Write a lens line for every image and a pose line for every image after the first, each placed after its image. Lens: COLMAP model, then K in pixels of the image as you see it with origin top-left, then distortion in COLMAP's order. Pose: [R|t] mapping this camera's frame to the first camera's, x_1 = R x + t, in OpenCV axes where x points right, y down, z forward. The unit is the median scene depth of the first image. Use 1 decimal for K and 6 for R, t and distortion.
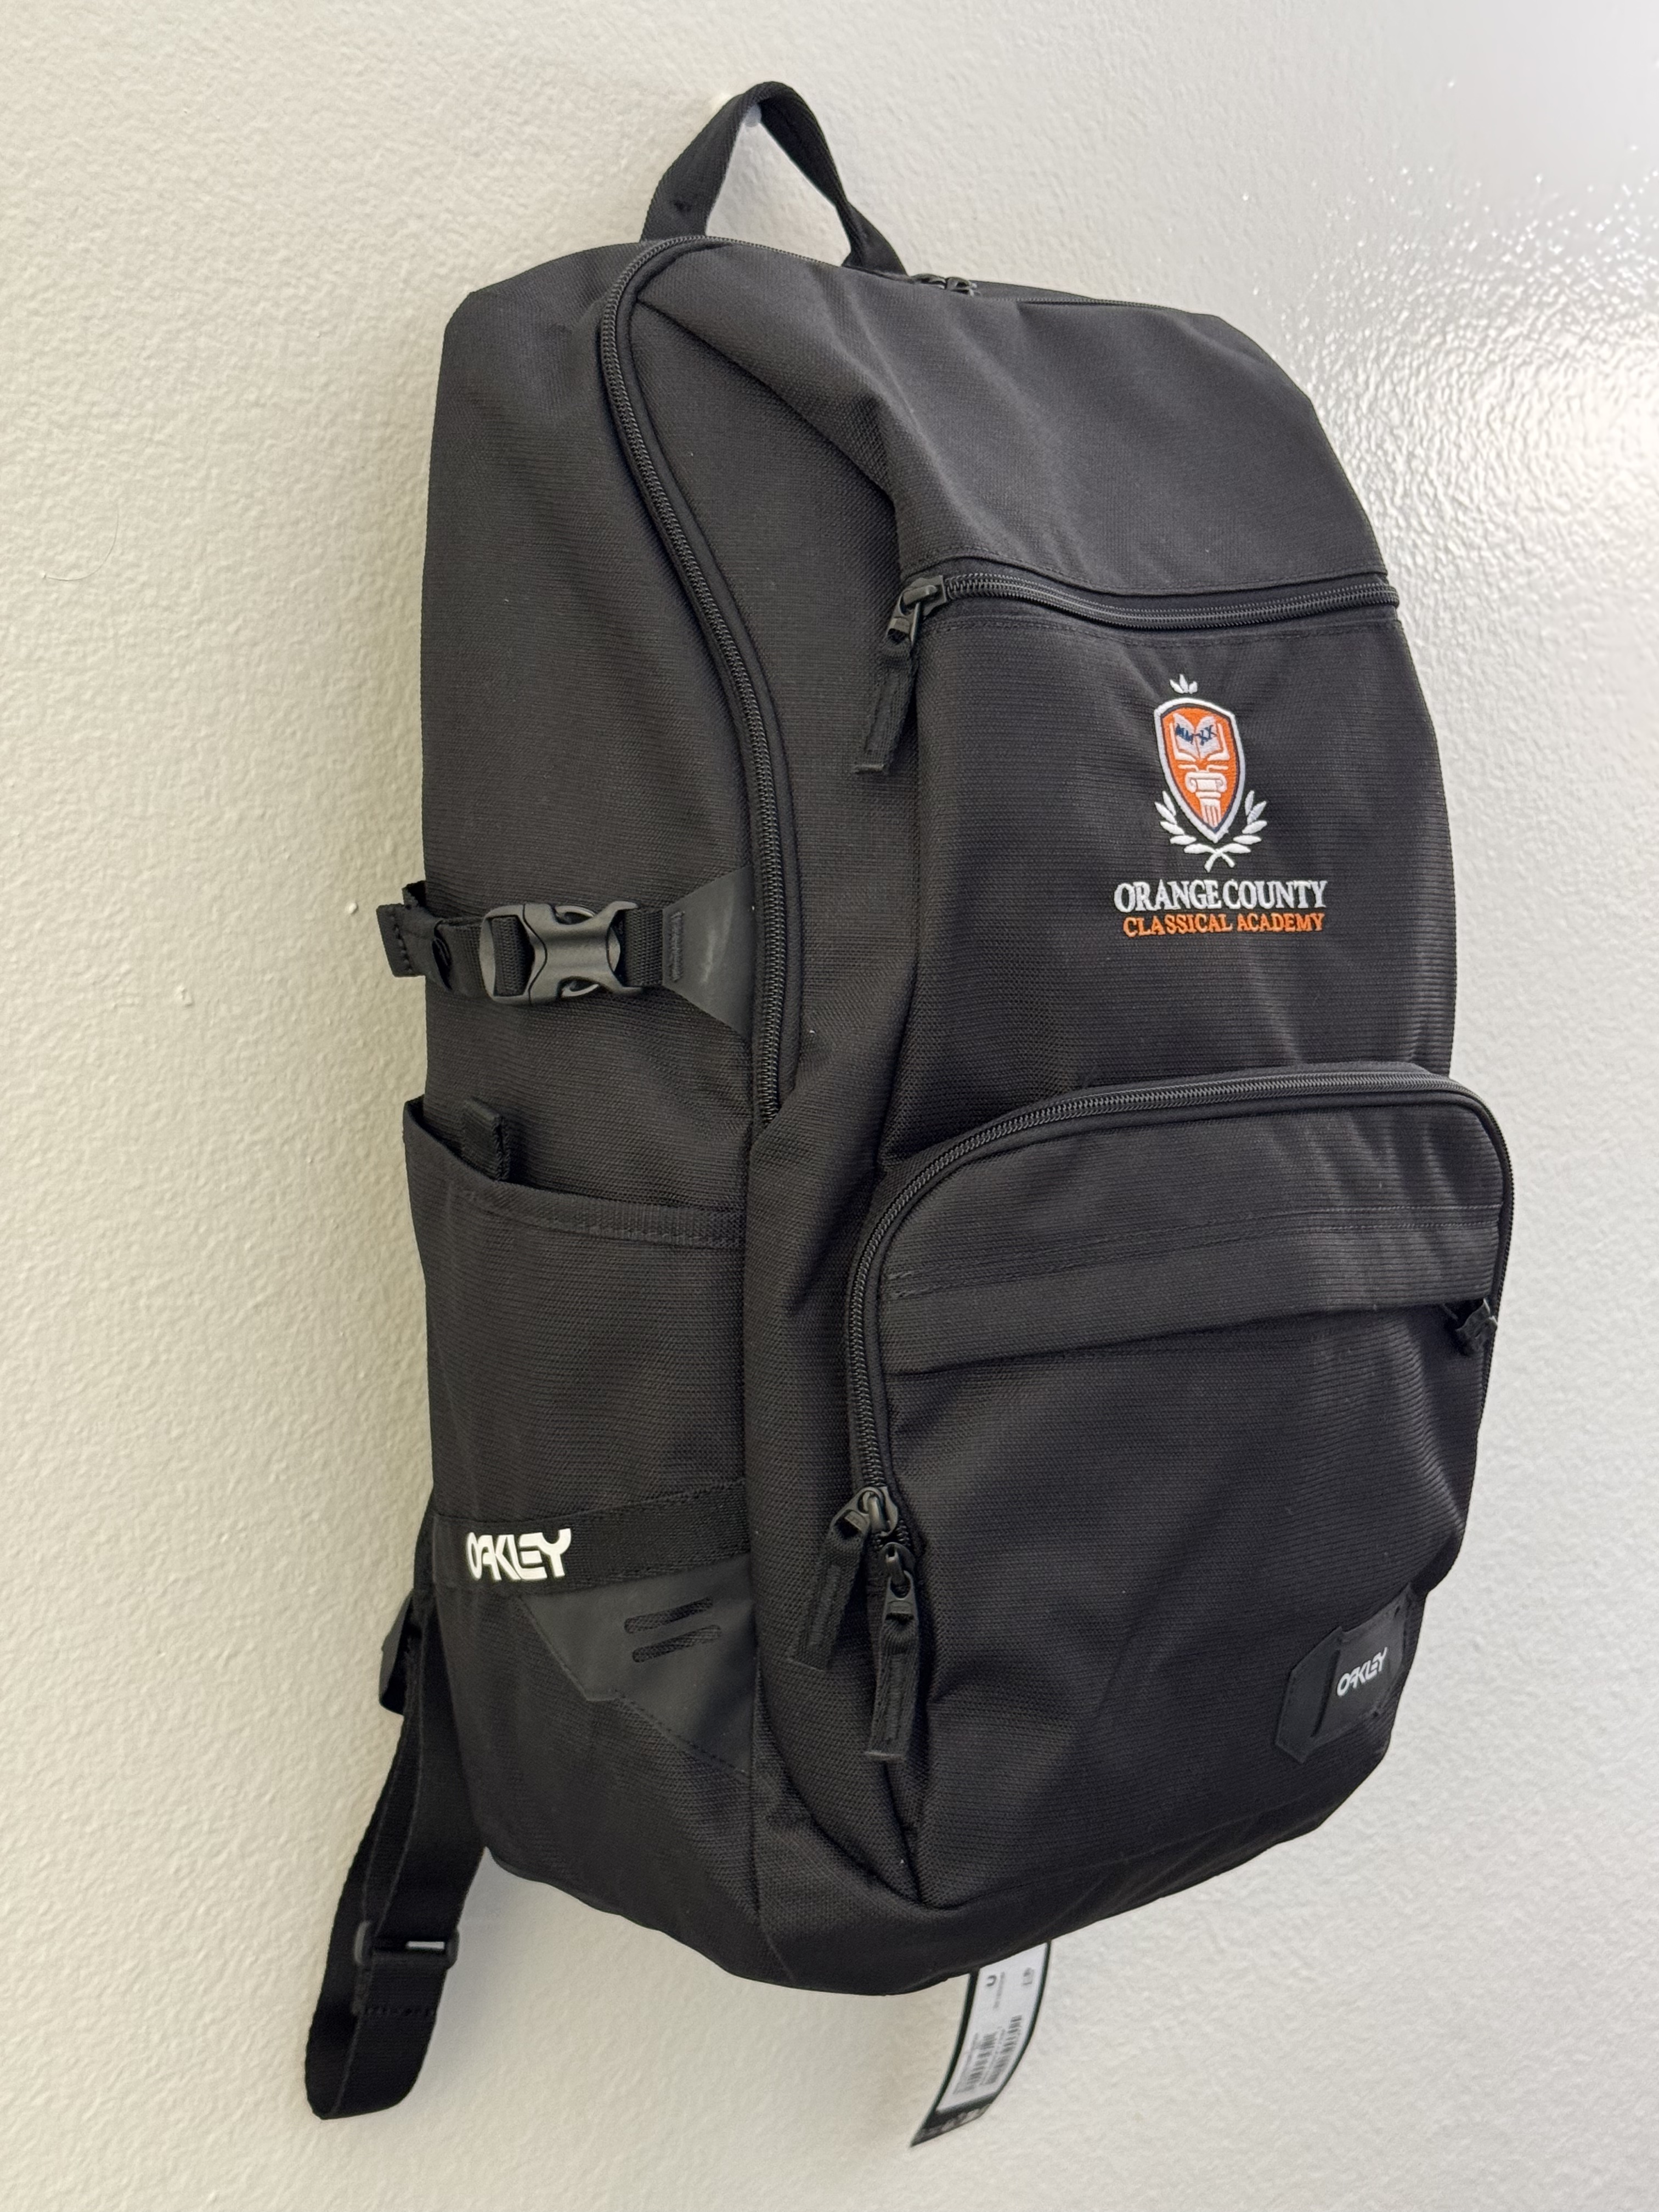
lens RADIAL K [[3275.7, 0, 829.5], [0, 3275.7, 1106.0], [0, 0, 1]] dist [0.217764, -0.554449]
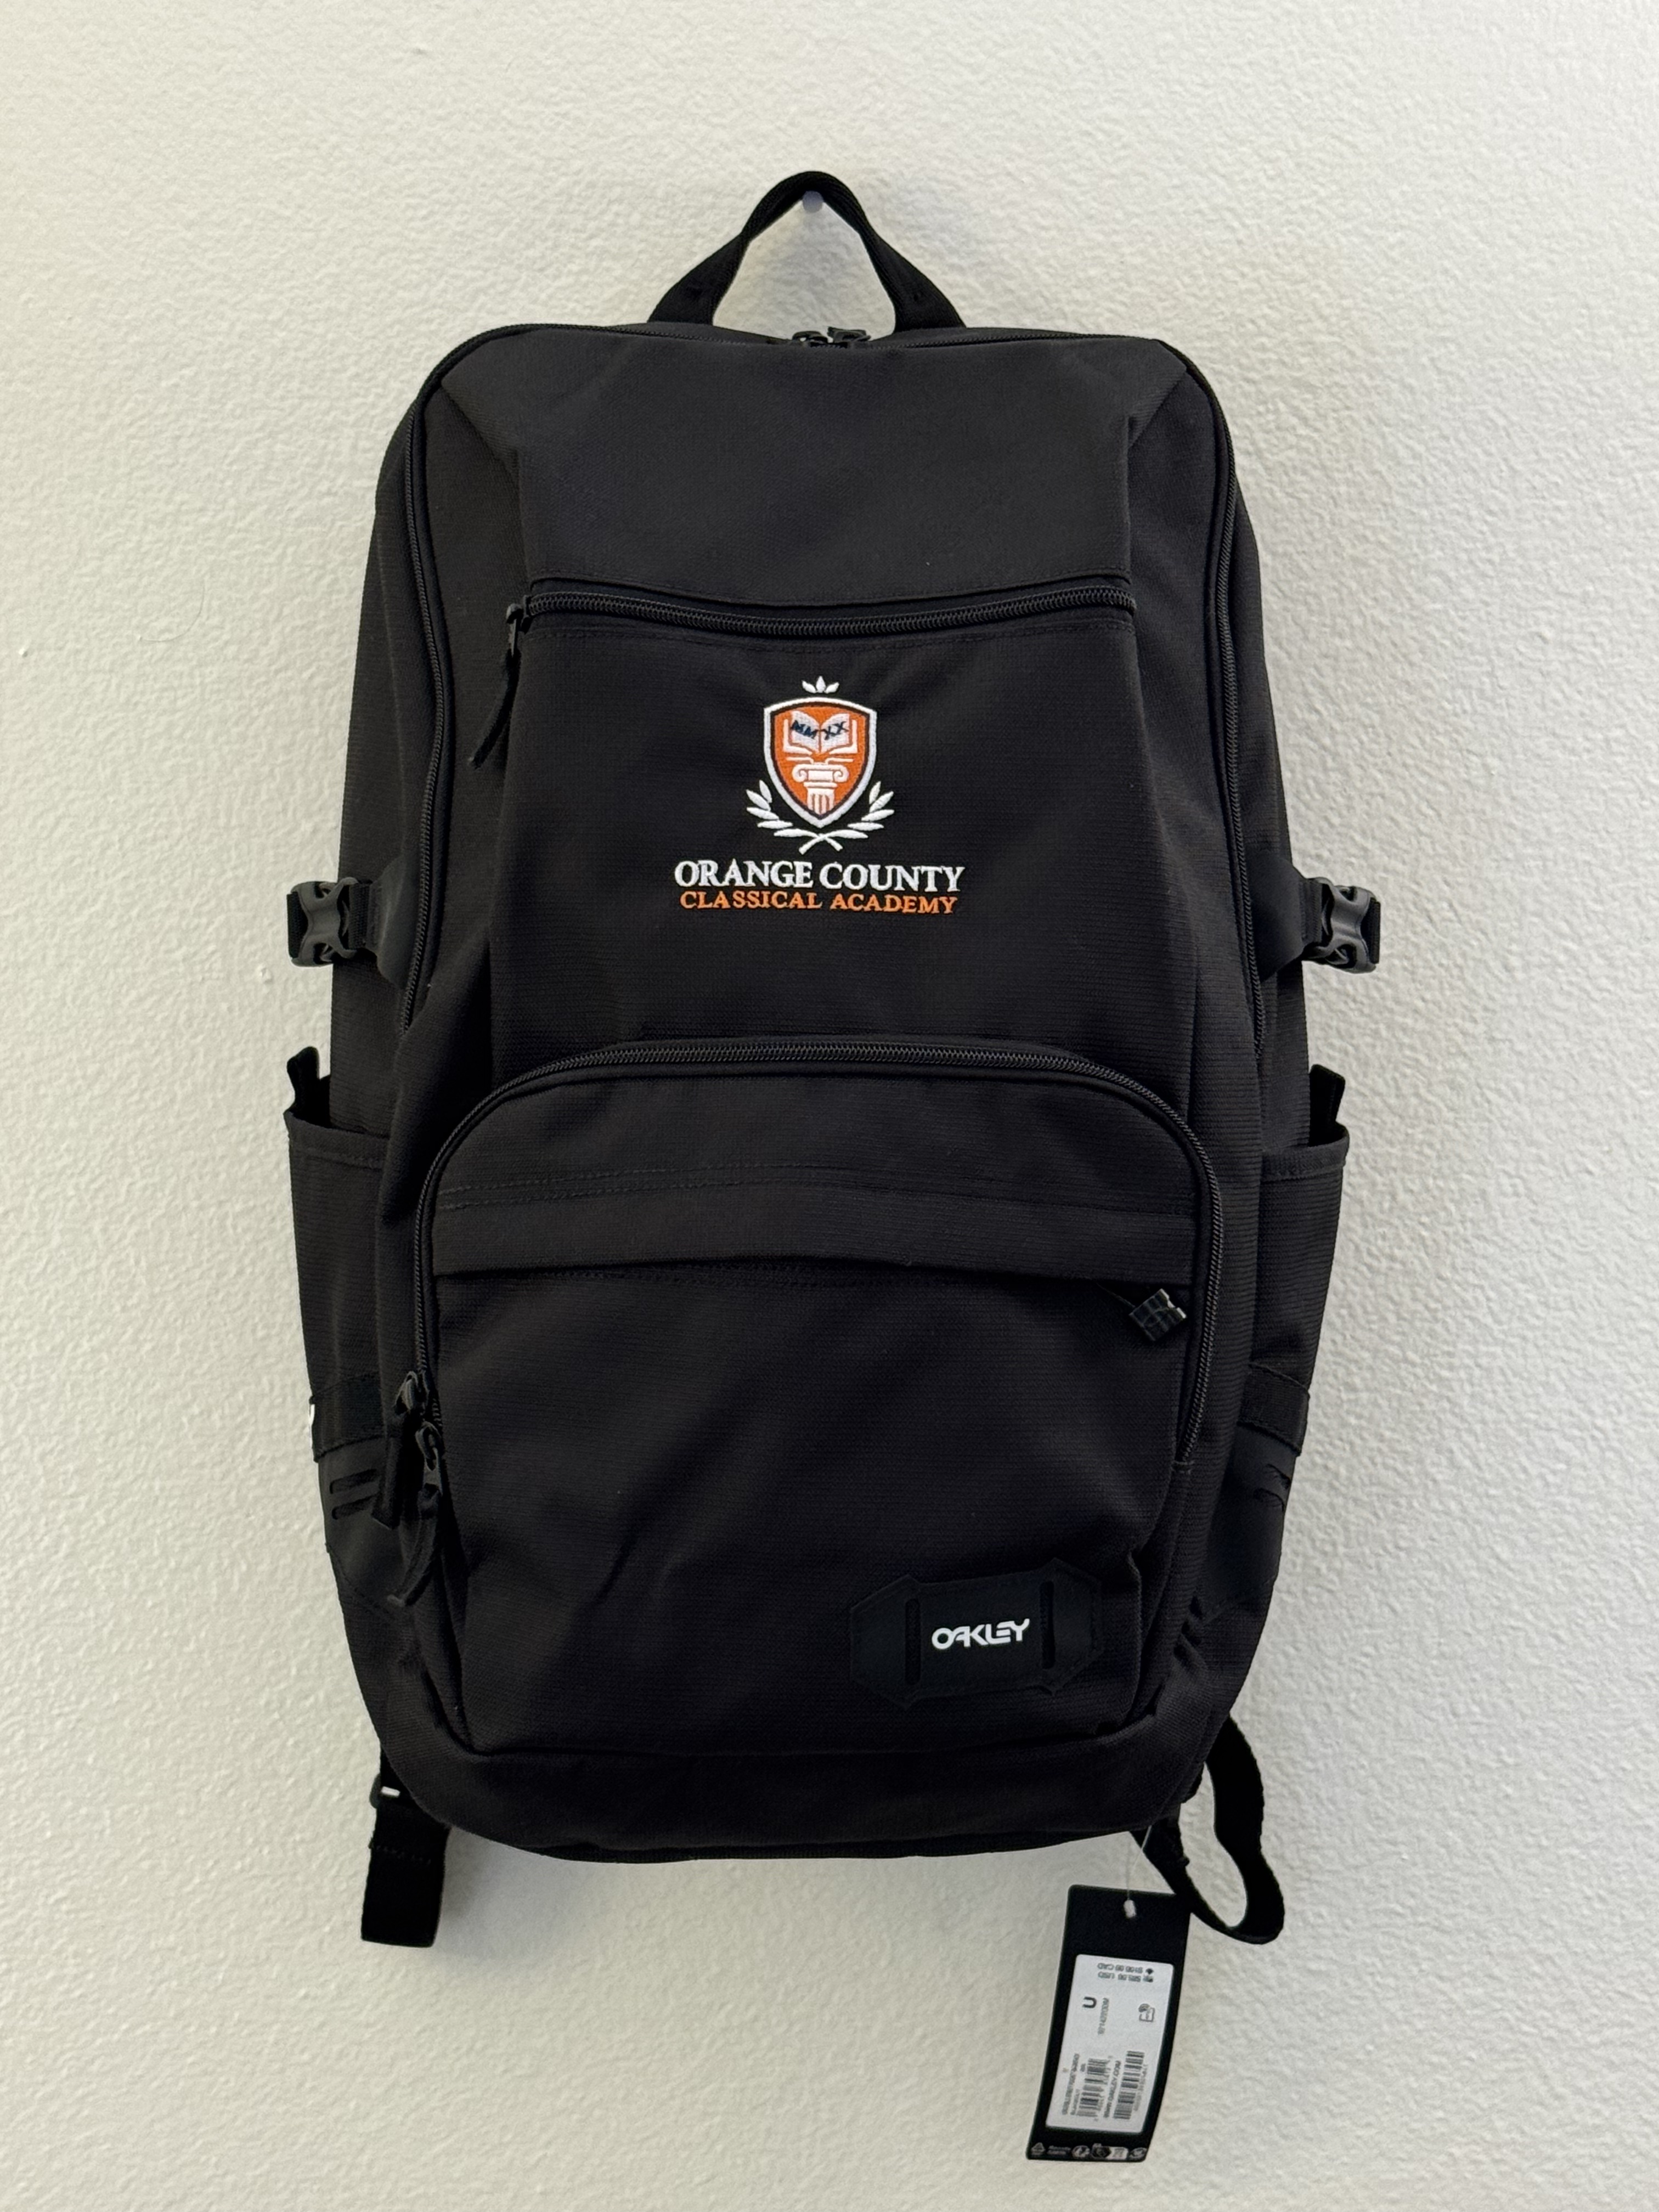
lens RADIAL K [[4071.0, 0, 829.5], [0, 4071.0, 1106.0], [0, 0, 1]] dist [0.157887, -0.047626]
pose [[0.750647, 0.026368, -0.660177, 0.971788], [-0.073170, 0.996375, -0.043401, 0.066660], [0.656639, 0.080884, 0.749855, 0.003174]]
